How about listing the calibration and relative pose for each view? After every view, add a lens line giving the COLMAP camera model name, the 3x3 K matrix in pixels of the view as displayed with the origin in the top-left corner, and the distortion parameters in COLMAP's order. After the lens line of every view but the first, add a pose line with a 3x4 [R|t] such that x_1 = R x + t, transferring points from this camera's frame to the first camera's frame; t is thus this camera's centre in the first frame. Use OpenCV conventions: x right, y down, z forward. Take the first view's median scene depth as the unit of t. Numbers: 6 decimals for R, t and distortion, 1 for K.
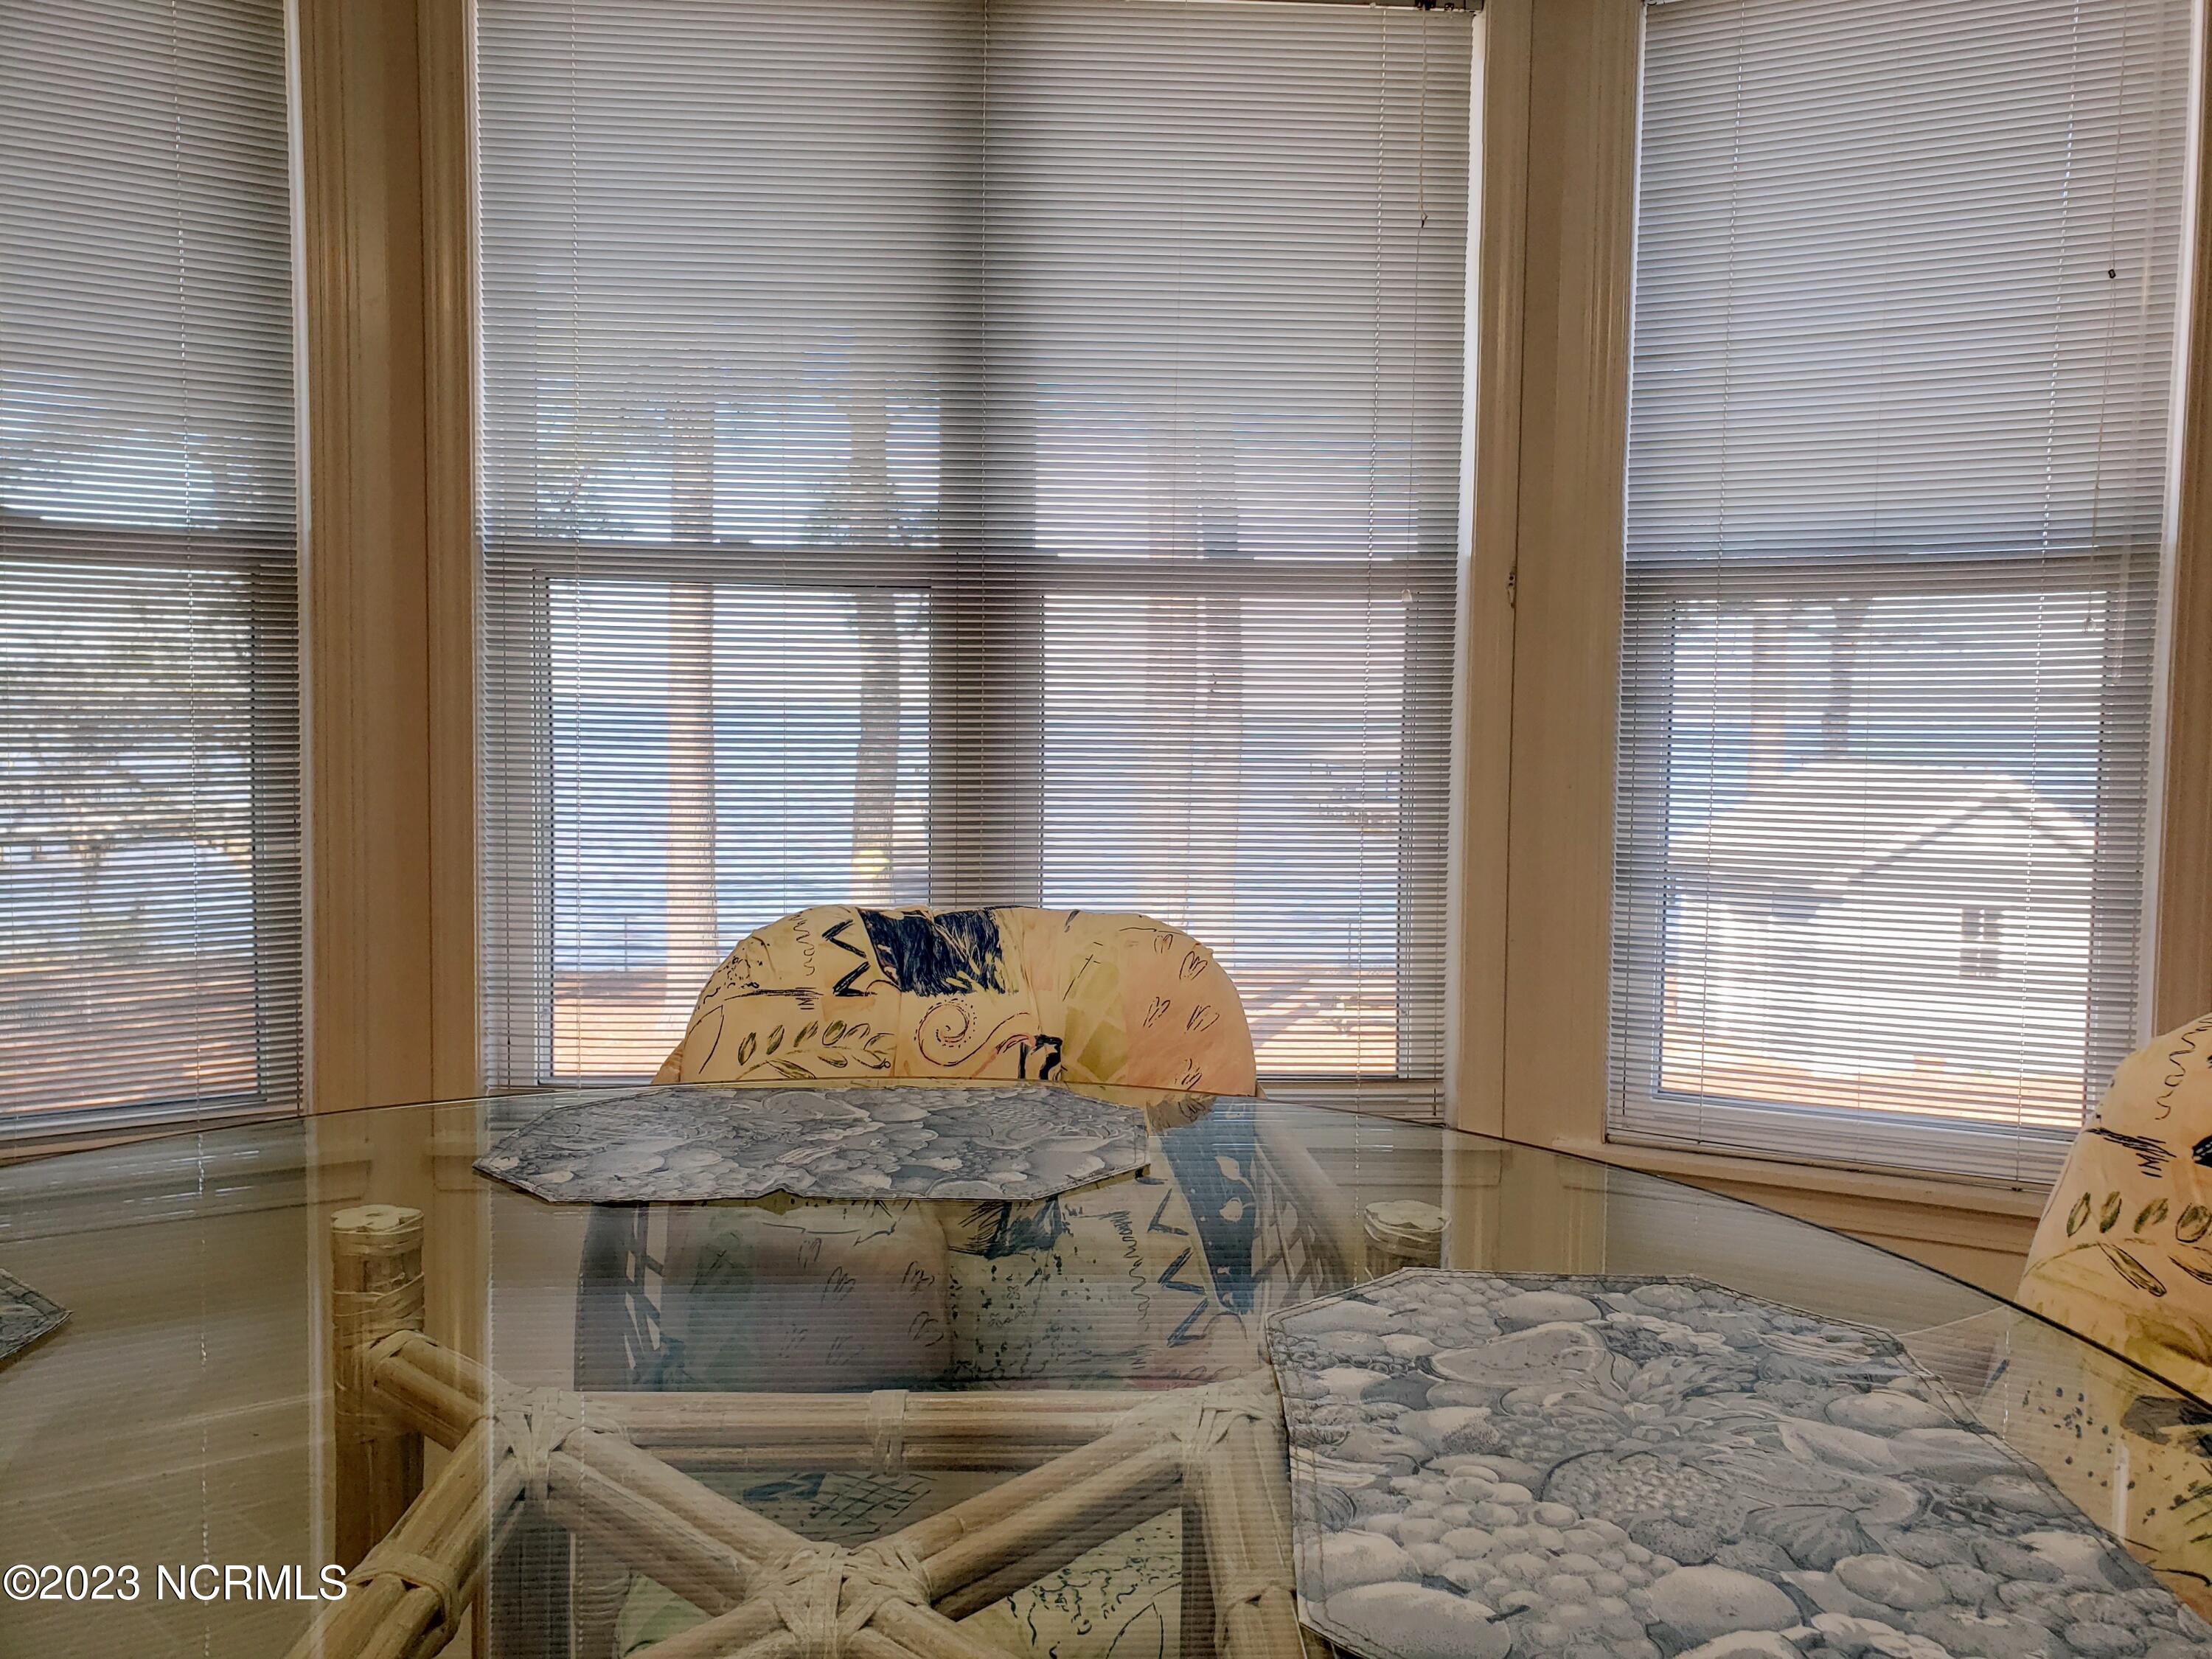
lens RADIAL K [[1728.6, 0, 1128.5], [0, 1728.6, 828.2], [0, 0, 1]] dist [0.055758, -0.032394]
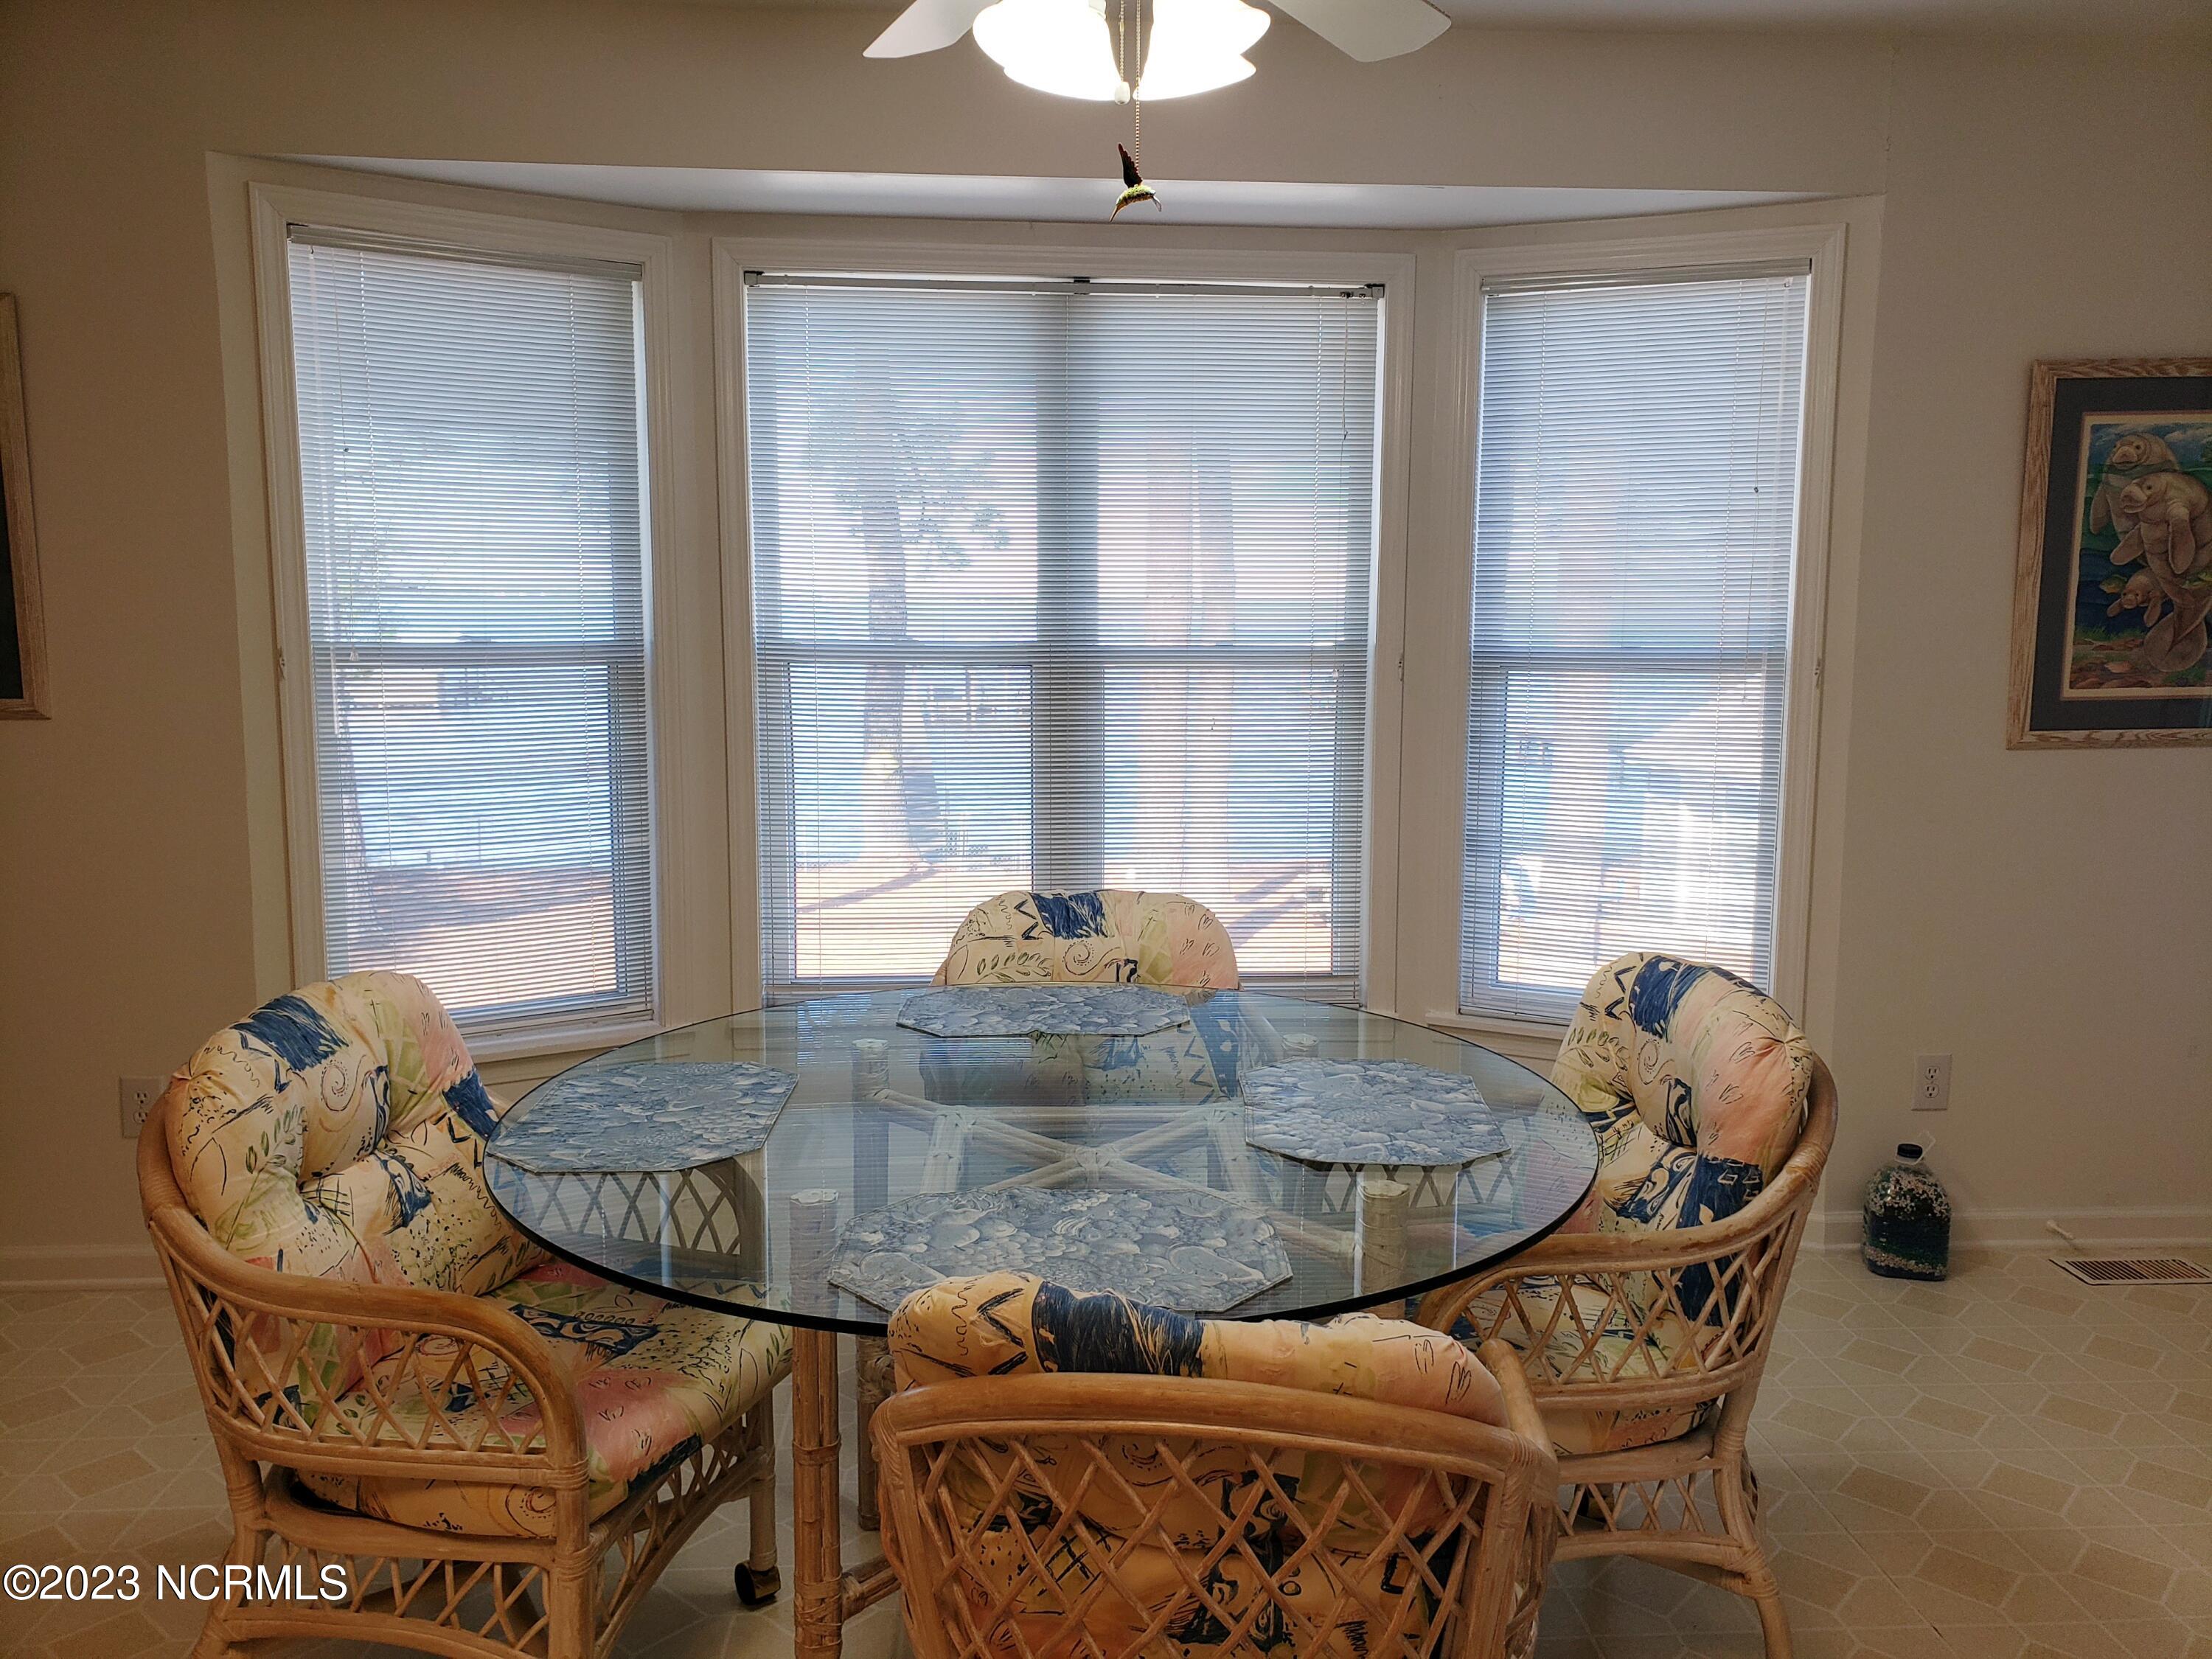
lens RADIAL K [[1728.6, 0, 1088.4], [0, 1728.6, 823.7], [0, 0, 1]] dist [0.055758, -0.032394]
pose [[0.999765, -0.008828, -0.019803, -0.053088], [0.010042, 0.998020, 0.062085, -0.149239], [0.019216, -0.062270, 0.997874, -0.907457]]
